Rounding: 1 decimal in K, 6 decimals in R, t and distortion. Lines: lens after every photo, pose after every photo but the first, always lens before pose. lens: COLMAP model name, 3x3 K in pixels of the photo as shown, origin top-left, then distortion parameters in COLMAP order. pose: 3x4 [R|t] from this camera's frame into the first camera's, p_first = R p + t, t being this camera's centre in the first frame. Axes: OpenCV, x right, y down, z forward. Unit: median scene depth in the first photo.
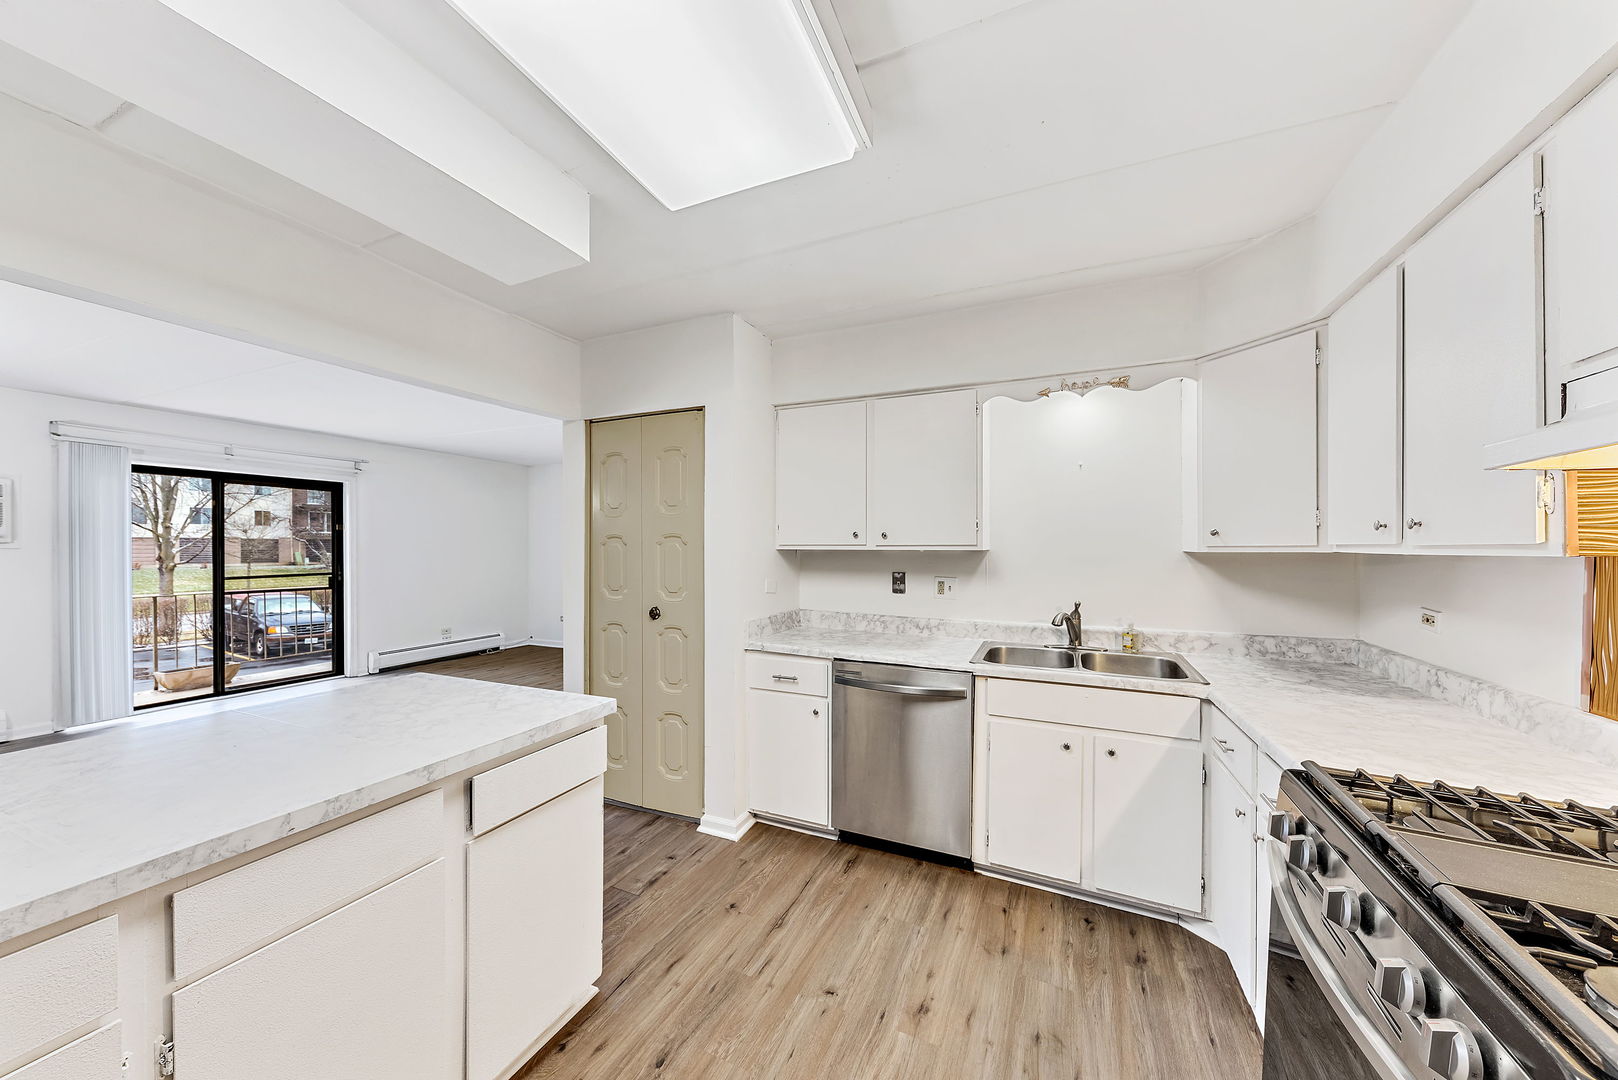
lens RADIAL K [[551.8, 0, 808.3], [0, 551.8, 548.7], [0, 0, 1]] dist [0.000010, -0.000049]
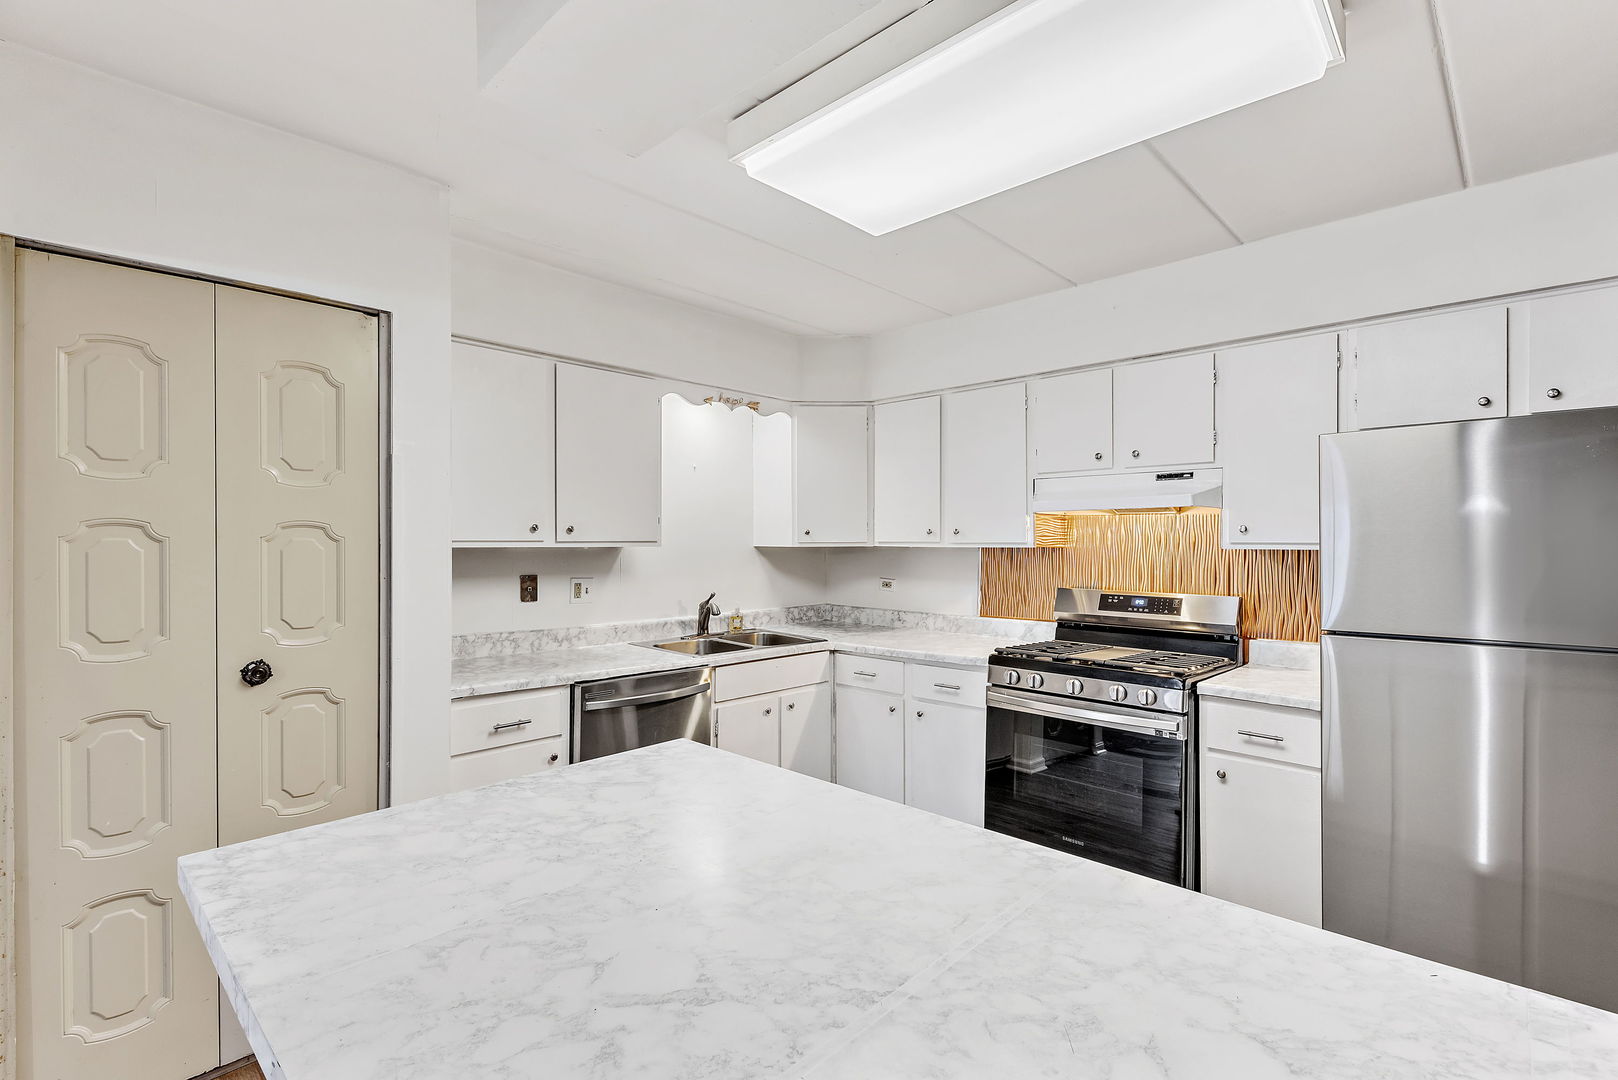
lens RADIAL K [[756.3, 0, 809.0], [0, 756.3, 540.0], [0, 0, 1]] dist [-0.002244, -0.000421]
pose [[0.339055, 0.000243, 0.940766, -0.884191], [0.001506, 0.999999, -0.000801, -0.007773], [-0.940765, 0.001689, 0.339055, 0.310162]]
